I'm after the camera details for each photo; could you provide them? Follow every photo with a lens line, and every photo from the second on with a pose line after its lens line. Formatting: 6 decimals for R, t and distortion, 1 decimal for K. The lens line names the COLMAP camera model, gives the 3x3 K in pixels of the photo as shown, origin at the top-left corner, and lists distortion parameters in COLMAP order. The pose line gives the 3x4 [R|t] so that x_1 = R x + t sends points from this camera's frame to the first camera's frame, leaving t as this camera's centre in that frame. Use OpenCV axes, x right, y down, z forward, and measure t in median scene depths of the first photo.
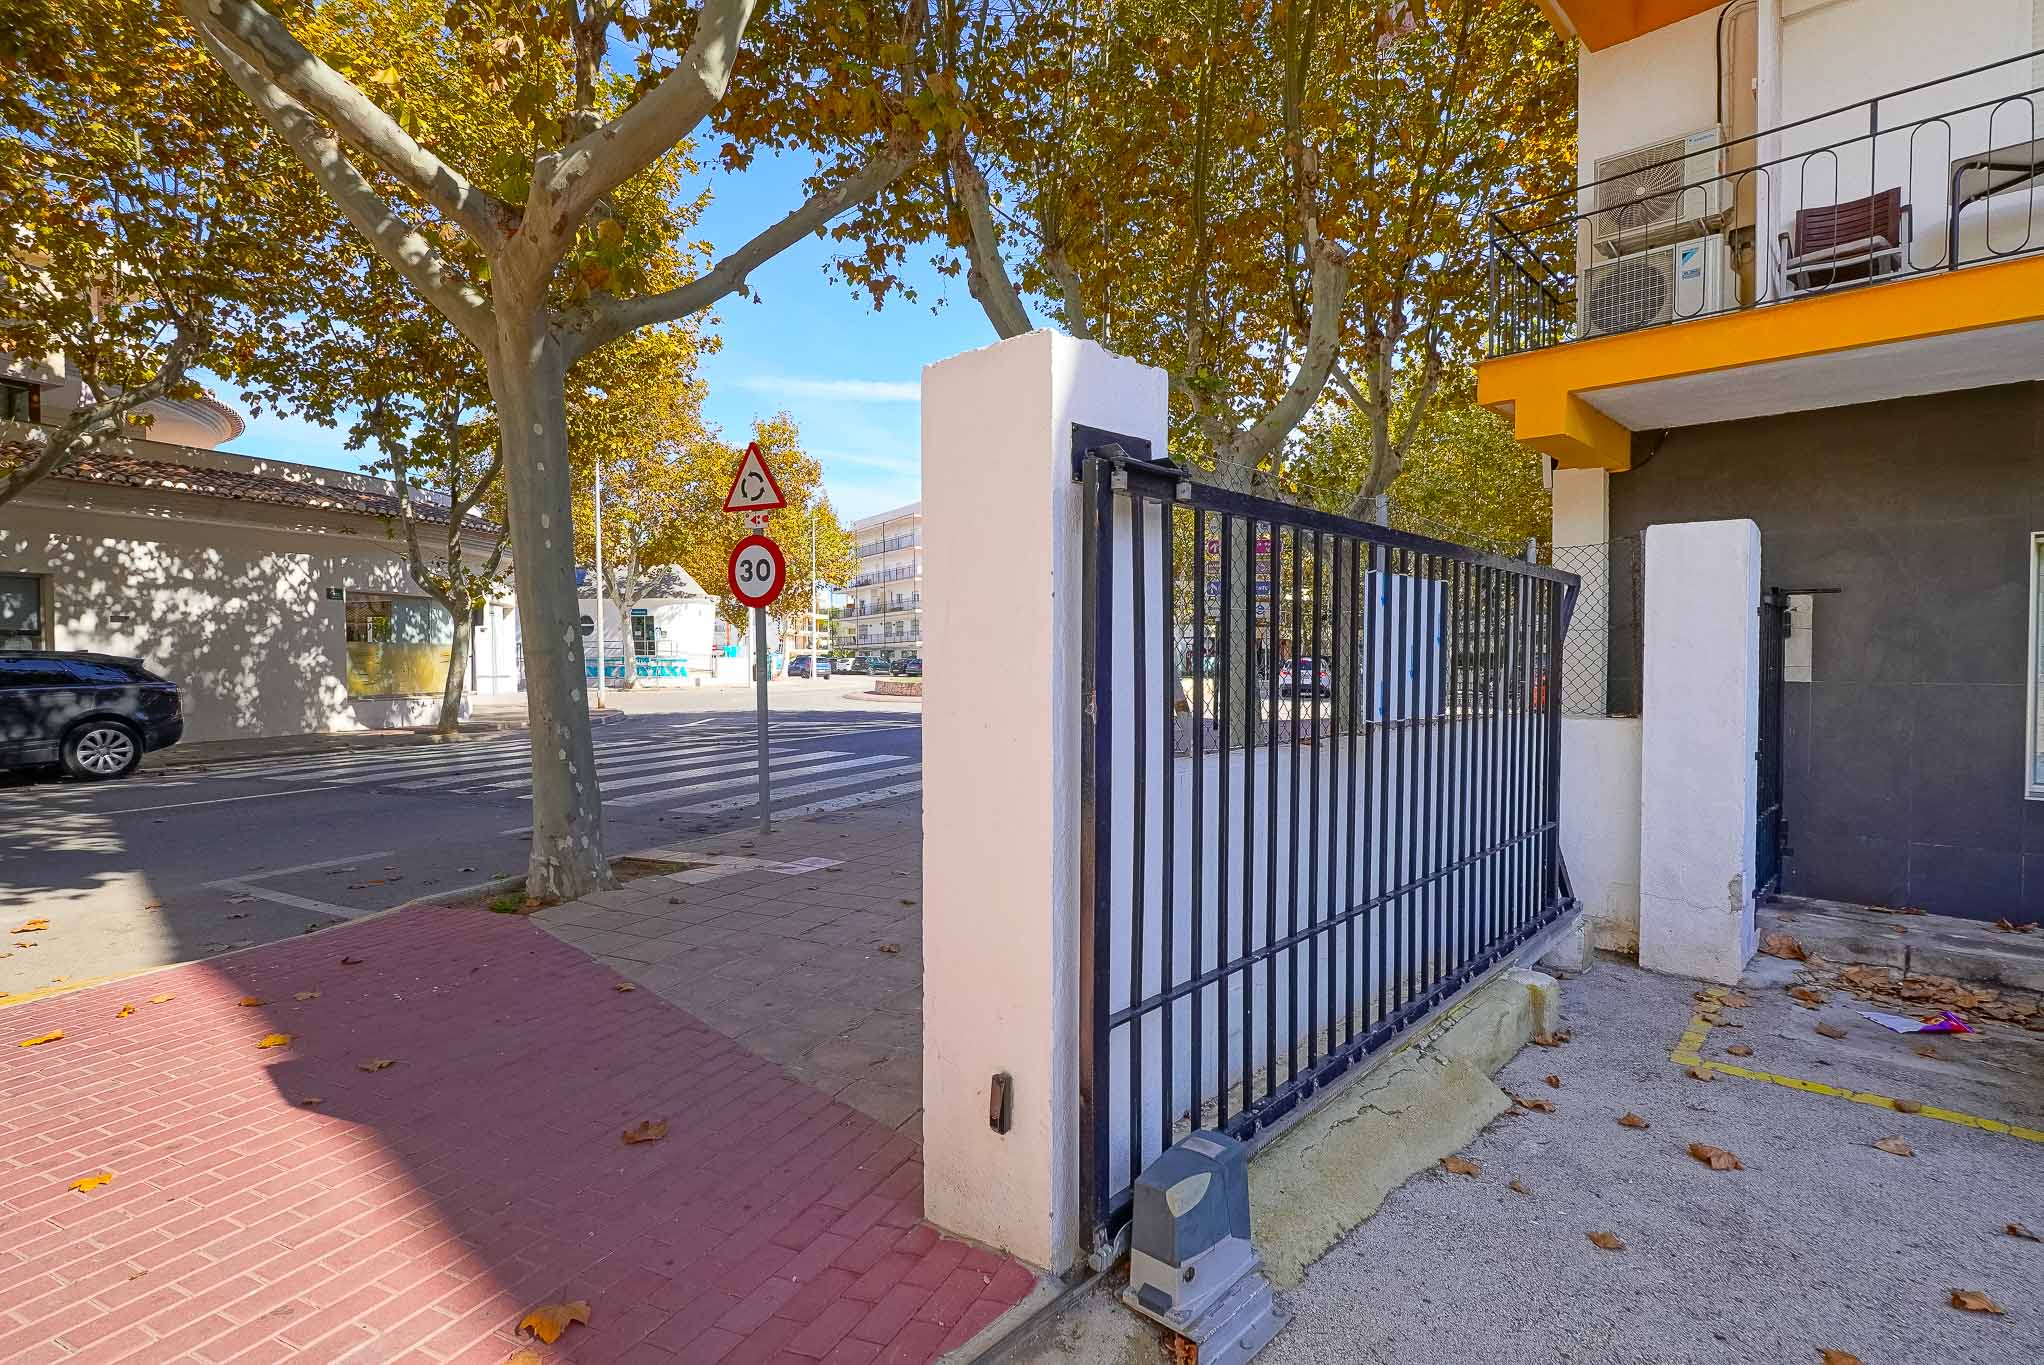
lens RADIAL K [[993.2, 0, 1014.3], [0, 993.2, 675.6], [0, 0, 1]] dist [0.001207, 0.000894]
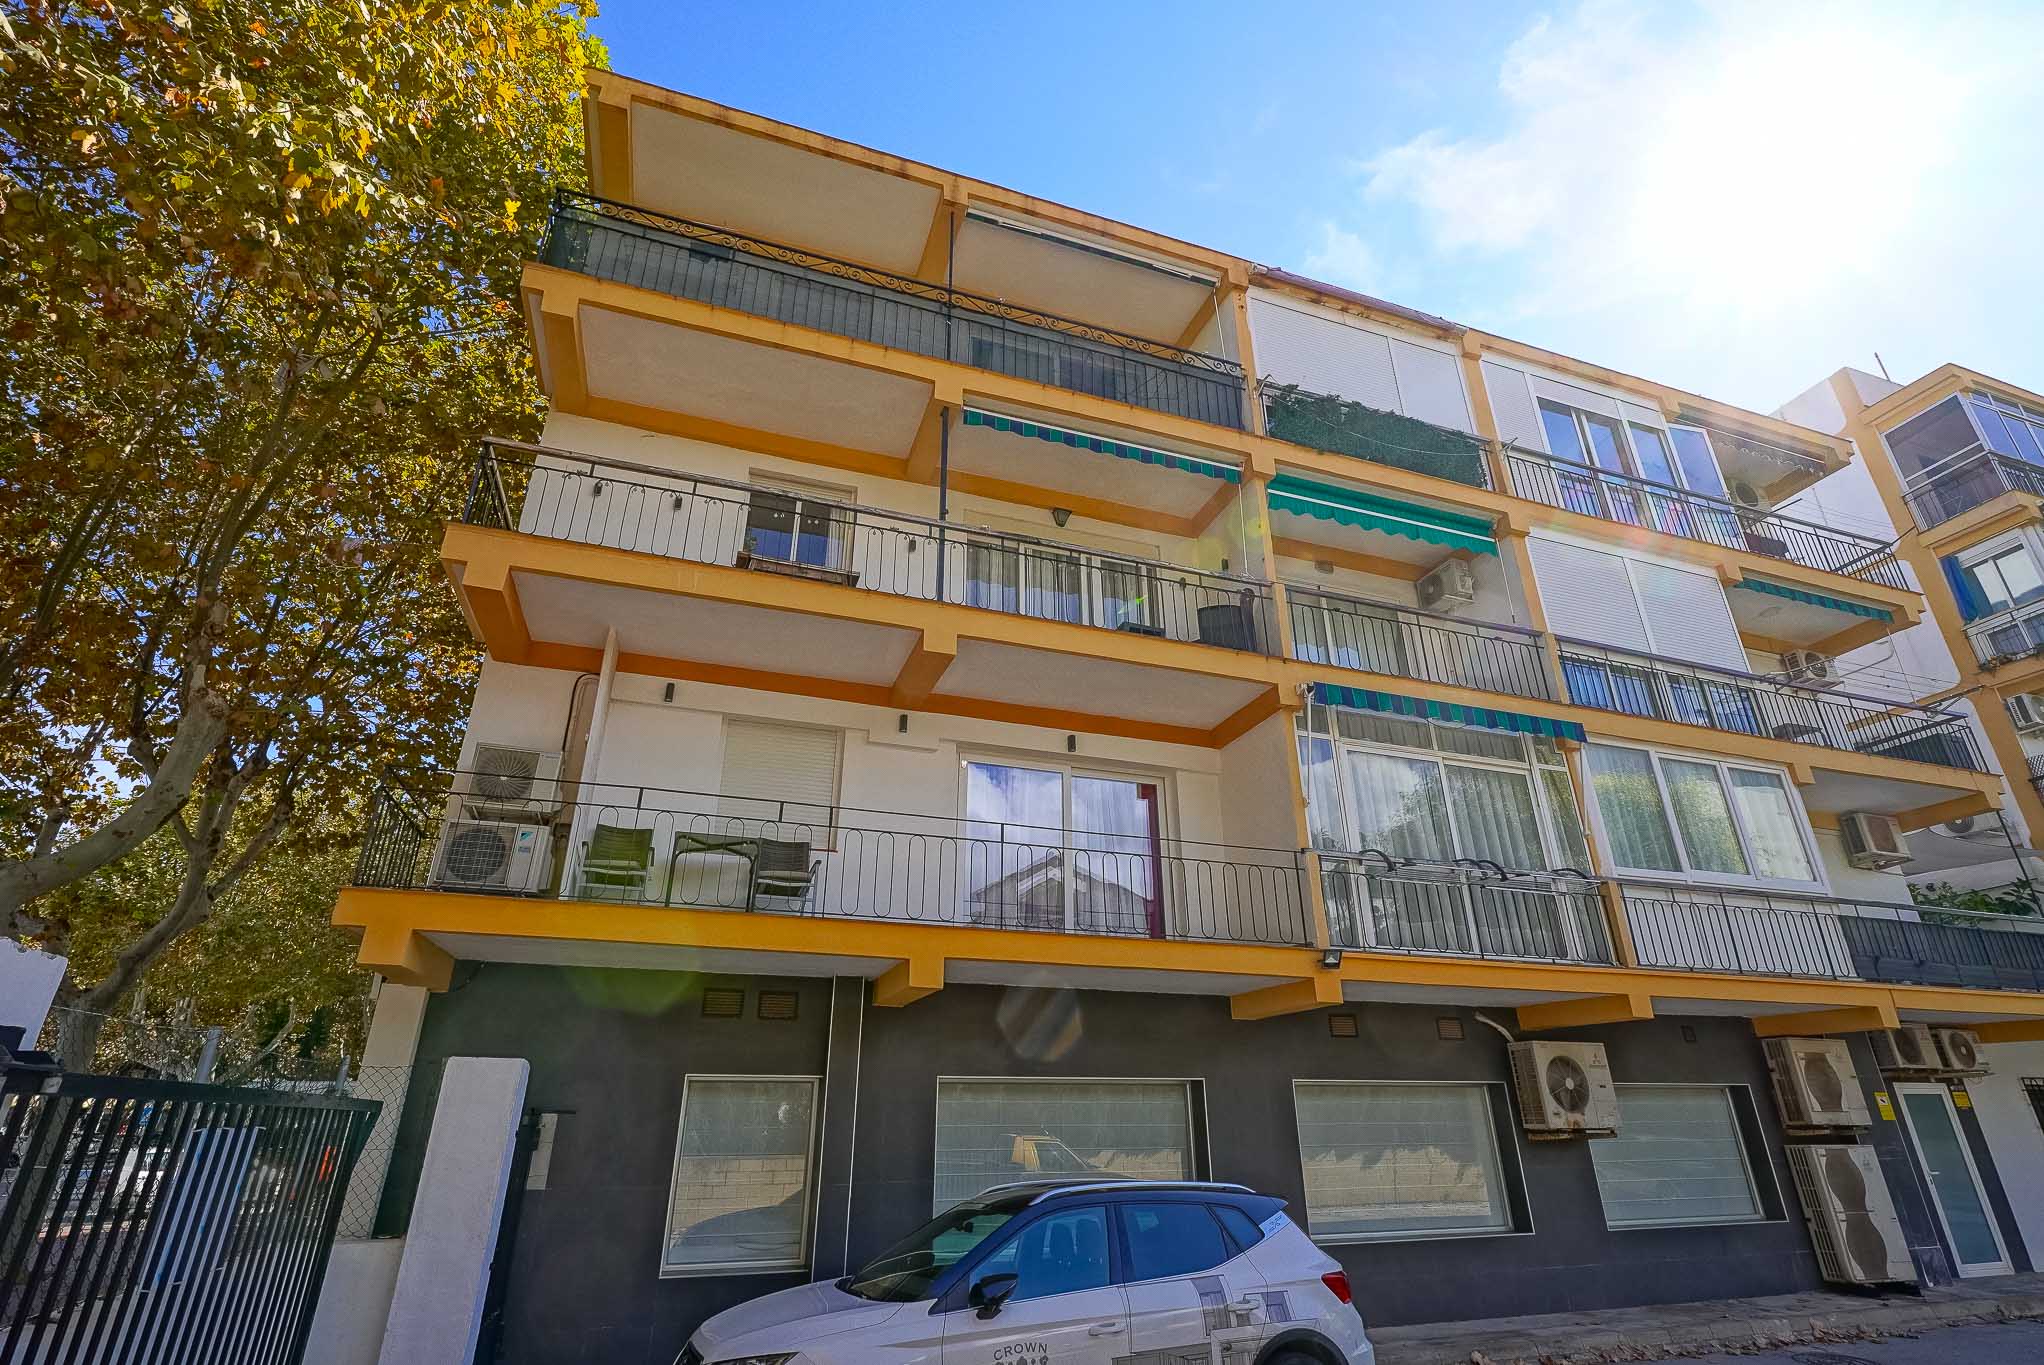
lens RADIAL K [[953.6, 0, 1018.9], [0, 953.6, 675.9], [0, 0, 1]] dist [-0.005803, 0.000511]
pose [[0.470484, 0.372316, 0.800016, -0.122721], [0.025247, 0.900577, -0.433963, -0.042833], [-0.882047, 0.224371, 0.414307, -0.177086]]
